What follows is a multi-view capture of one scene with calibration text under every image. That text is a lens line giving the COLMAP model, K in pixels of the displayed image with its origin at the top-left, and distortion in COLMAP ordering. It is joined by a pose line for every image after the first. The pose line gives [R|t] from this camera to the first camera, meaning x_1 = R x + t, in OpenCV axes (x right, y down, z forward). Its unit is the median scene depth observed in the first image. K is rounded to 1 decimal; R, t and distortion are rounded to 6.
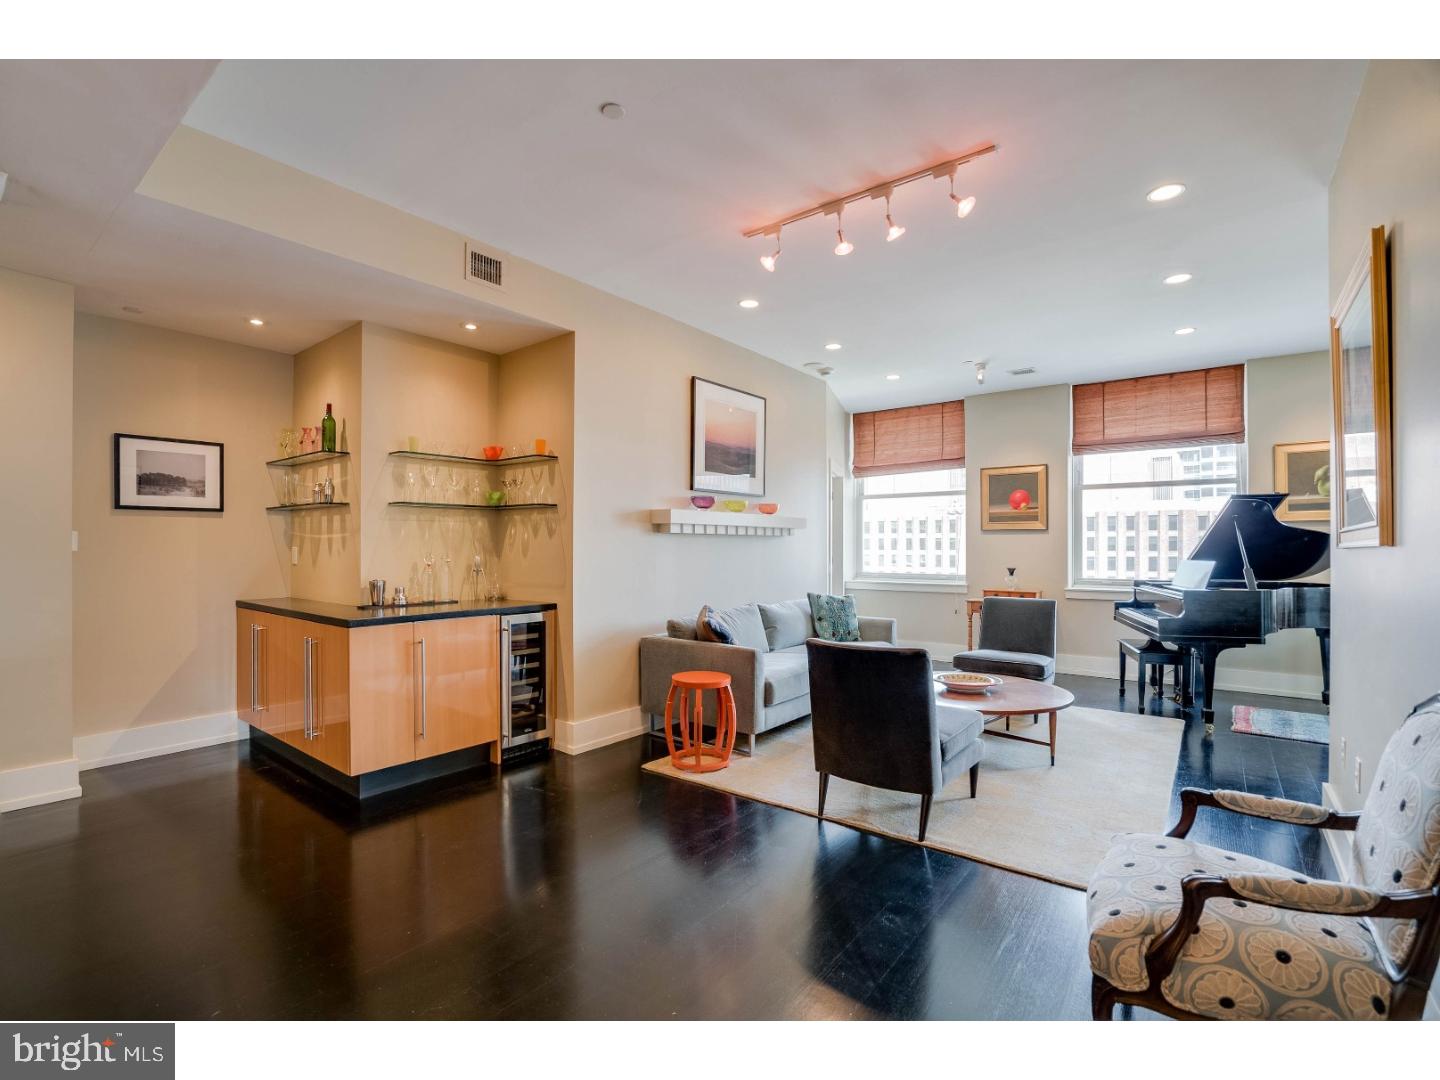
lens RADIAL K [[669.7, 0, 720.7], [0, 669.7, 541.9], [0, 0, 1]] dist [-0.037272, 0.005394]
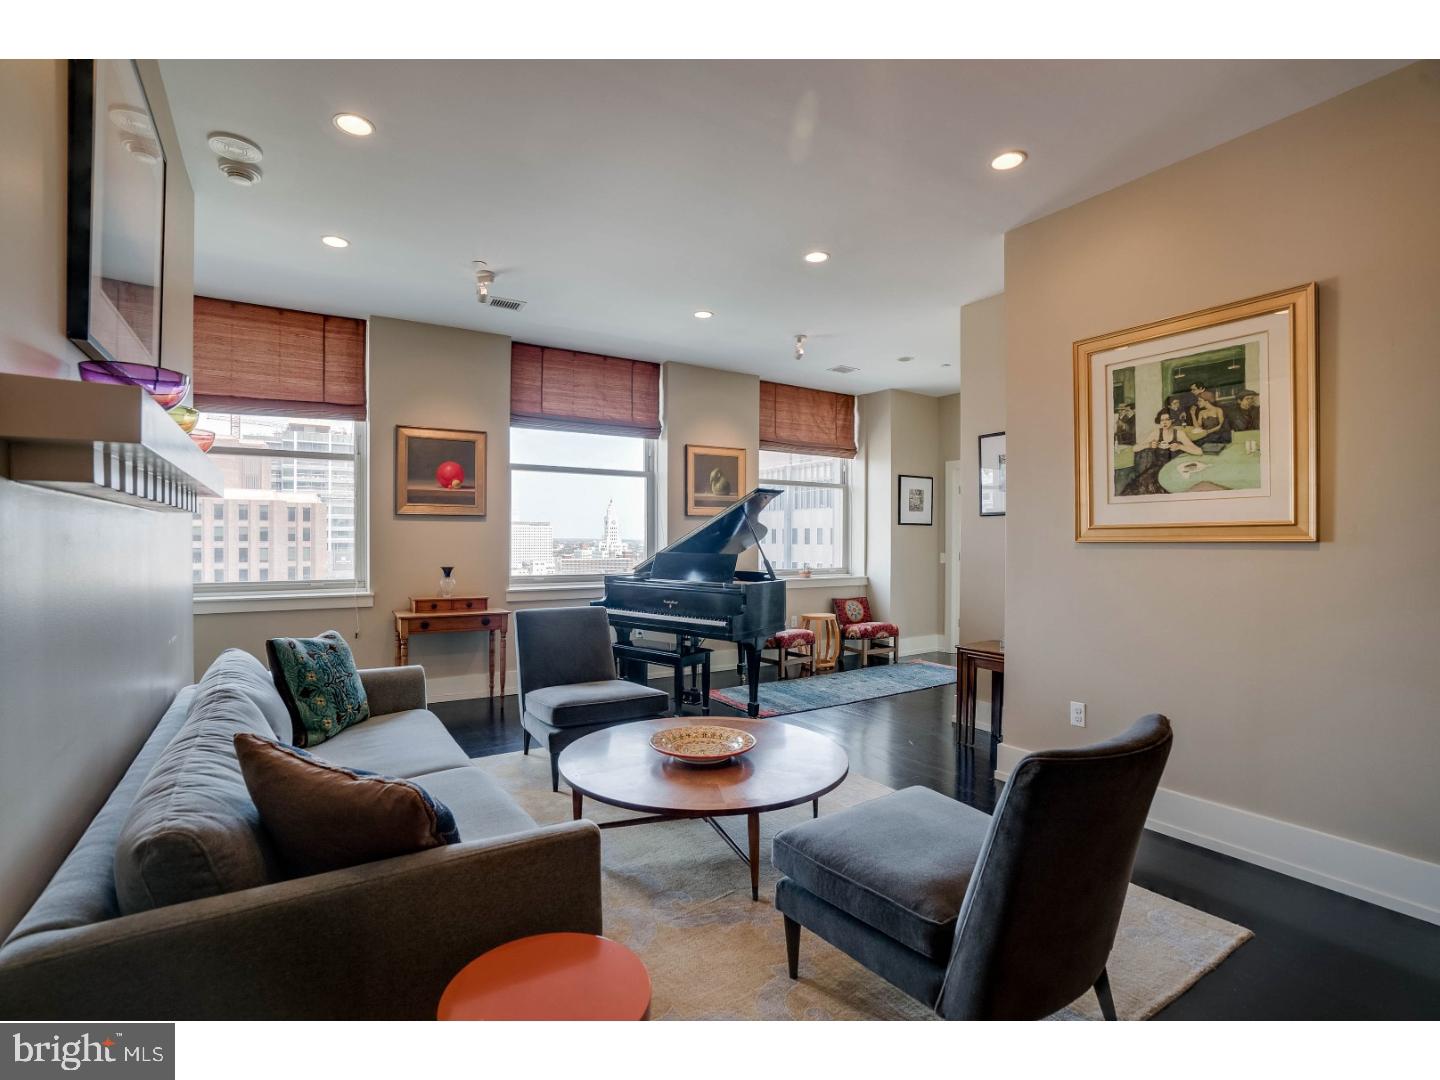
lens RADIAL K [[669.7, 0, 714.8], [0, 669.7, 540.6], [0, 0, 1]] dist [-0.037272, 0.005394]
pose [[0.357767, -0.002577, 0.933807, -0.140156], [-0.008891, 0.999941, 0.006166, 0.002853], [-0.933768, -0.010508, 0.357724, 0.449790]]
